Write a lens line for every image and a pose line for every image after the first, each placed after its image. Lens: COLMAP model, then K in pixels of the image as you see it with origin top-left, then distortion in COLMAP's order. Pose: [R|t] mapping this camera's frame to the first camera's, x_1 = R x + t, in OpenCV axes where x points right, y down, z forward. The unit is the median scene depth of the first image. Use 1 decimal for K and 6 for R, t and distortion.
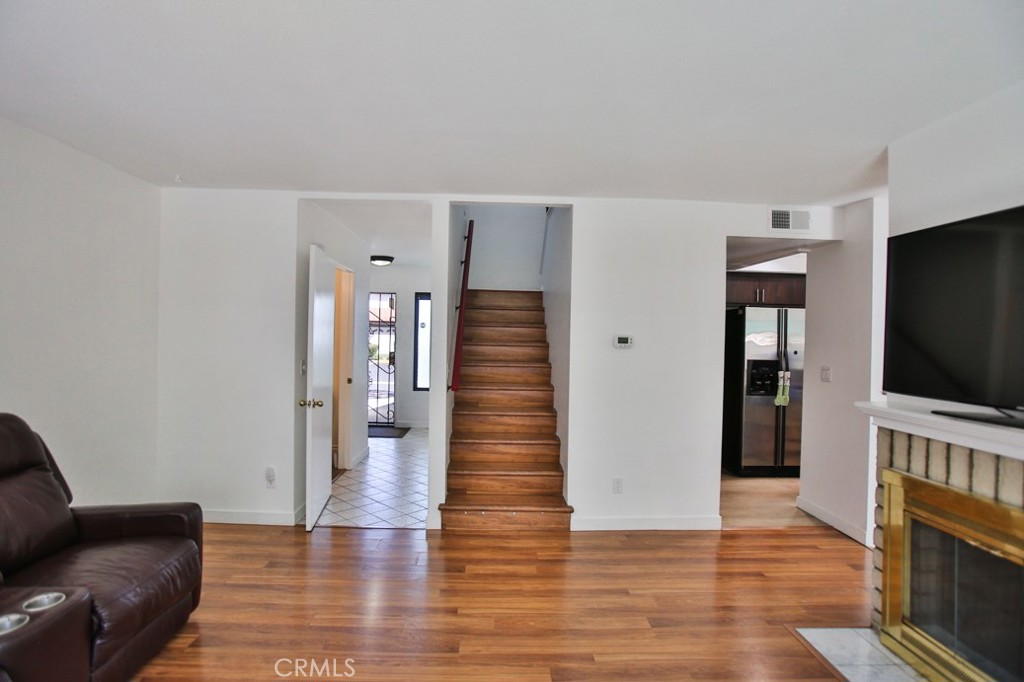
lens RADIAL K [[517.0, 0, 502.5], [0, 517.0, 335.7], [0, 0, 1]] dist [-0.080224, 0.041658]
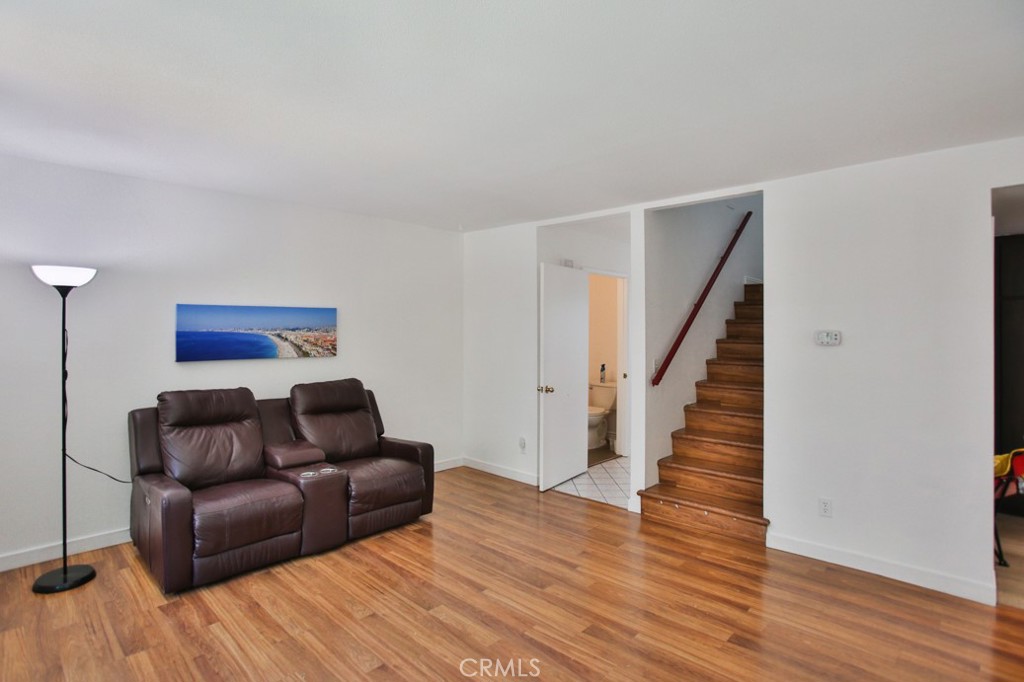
lens RADIAL K [[531.1, 0, 508.7], [0, 531.1, 319.4], [0, 0, 1]] dist [-0.055645, 0.033759]
pose [[0.705054, -0.033554, -0.708359, 0.481924], [0.008003, 0.999193, -0.039364, 0.012533], [0.709109, 0.022085, 0.704753, 0.014400]]
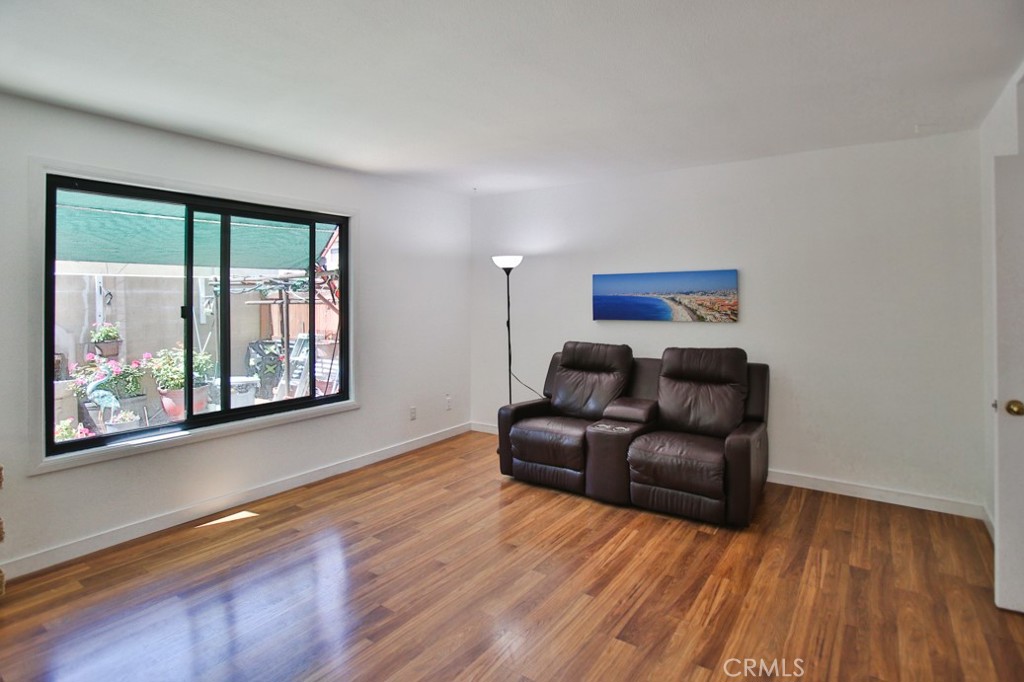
lens RADIAL K [[540.2, 0, 506.0], [0, 540.2, 292.8], [0, 0, 1]] dist [-0.064818, 0.036143]
pose [[-0.603594, -0.021341, -0.797006, 0.503920], [-0.009364, 0.999763, -0.019679, 0.011176], [0.797237, -0.004414, -0.603651, 0.875903]]
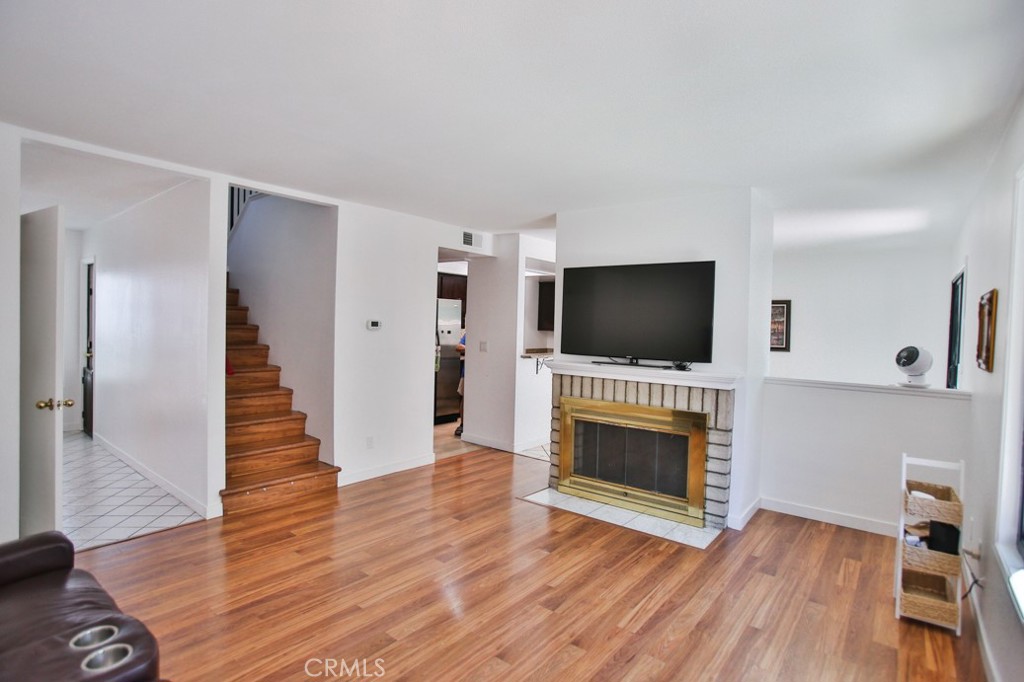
lens RADIAL K [[517.0, 0, 502.5], [0, 517.0, 335.7], [0, 0, 1]] dist [-0.080224, 0.041658]
pose [[0.656086, -0.019483, 0.754435, -0.493086], [-0.011377, 0.999298, 0.035700, -0.009890], [-0.754600, -0.032006, 0.655404, -0.035120]]
